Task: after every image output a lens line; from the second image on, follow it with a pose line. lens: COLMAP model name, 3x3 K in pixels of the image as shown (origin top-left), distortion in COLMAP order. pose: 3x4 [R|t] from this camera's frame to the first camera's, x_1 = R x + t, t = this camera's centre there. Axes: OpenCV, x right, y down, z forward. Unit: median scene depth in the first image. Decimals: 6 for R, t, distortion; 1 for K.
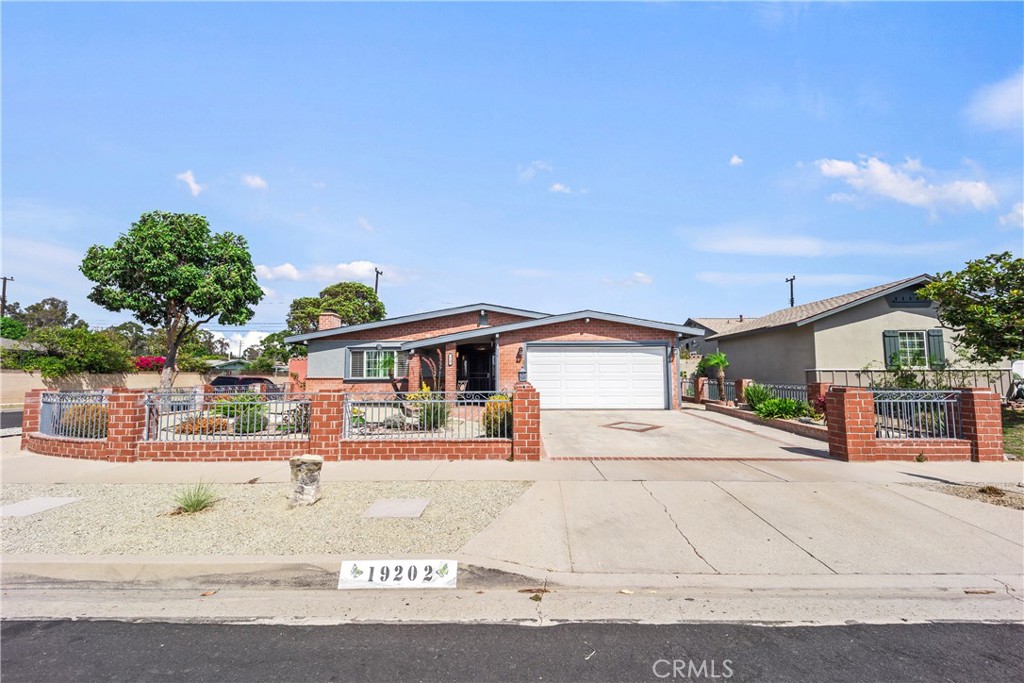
lens RADIAL K [[417.1, 0, 512.0], [0, 417.1, 348.9], [0, 0, 1]] dist [0.001067, -0.000176]
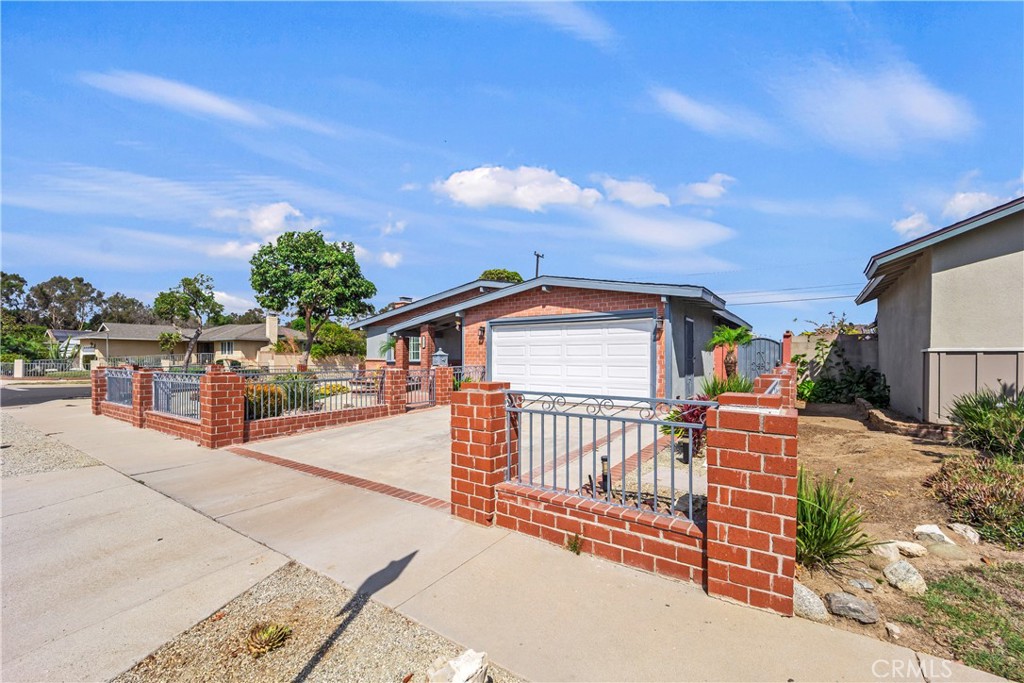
lens RADIAL K [[426.8, 0, 509.9], [0, 426.8, 355.7], [0, 0, 1]] dist [0.024281, -0.000008]
pose [[0.821154, 0.002410, -0.570702, 0.579608], [0.029611, 0.998464, 0.046821, 0.017033], [0.569938, -0.055347, 0.819822, 0.288992]]
